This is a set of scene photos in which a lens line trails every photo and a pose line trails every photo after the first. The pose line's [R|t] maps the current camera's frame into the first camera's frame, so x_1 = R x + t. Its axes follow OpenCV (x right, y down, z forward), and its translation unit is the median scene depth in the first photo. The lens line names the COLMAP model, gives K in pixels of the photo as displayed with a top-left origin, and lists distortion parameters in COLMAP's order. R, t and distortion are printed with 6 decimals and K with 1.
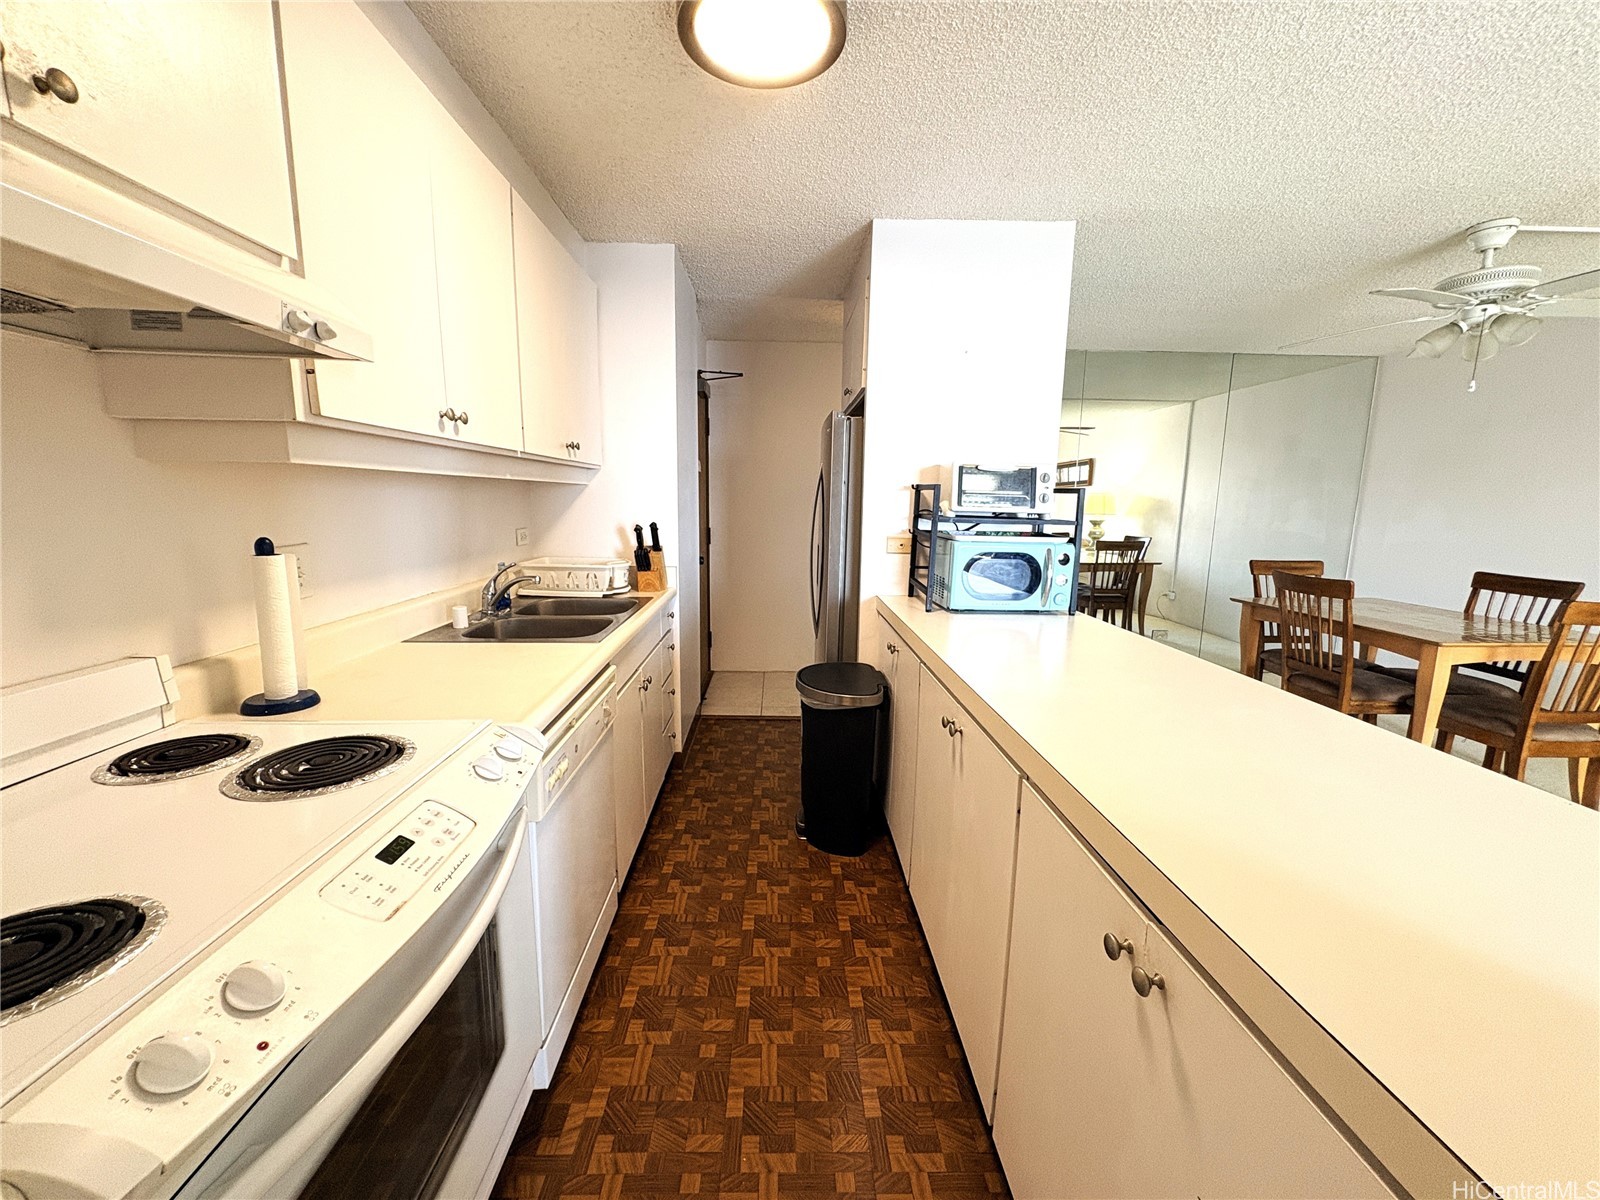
lens RADIAL K [[634.9, 0, 792.8], [0, 634.9, 596.8], [0, 0, 1]] dist [0.001688, -0.000227]
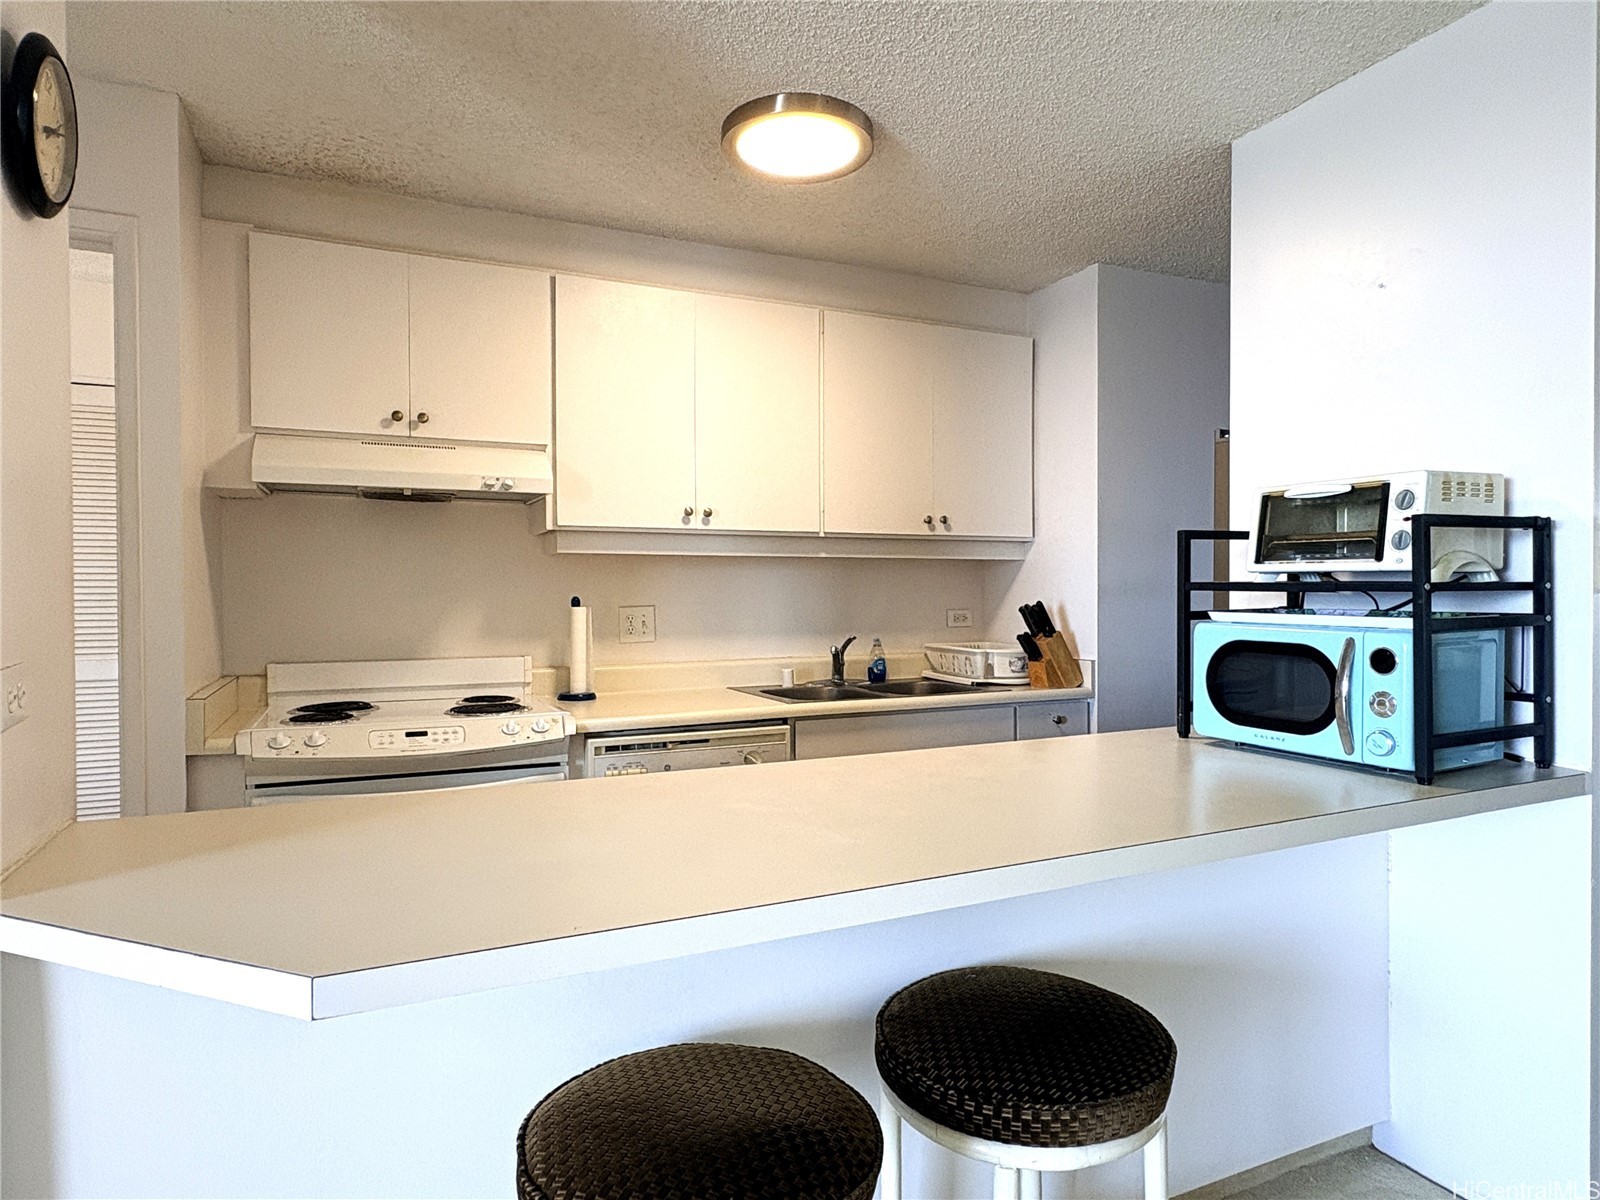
lens RADIAL K [[932.4, 0, 800.7], [0, 932.4, 600.2], [0, 0, 1]] dist [-0.004832, -0.000321]
pose [[0.380045, -0.008641, -0.924928, 1.053647], [-0.134796, 0.988764, -0.064624, -0.001647], [0.915093, 0.149237, 0.374610, 0.376899]]
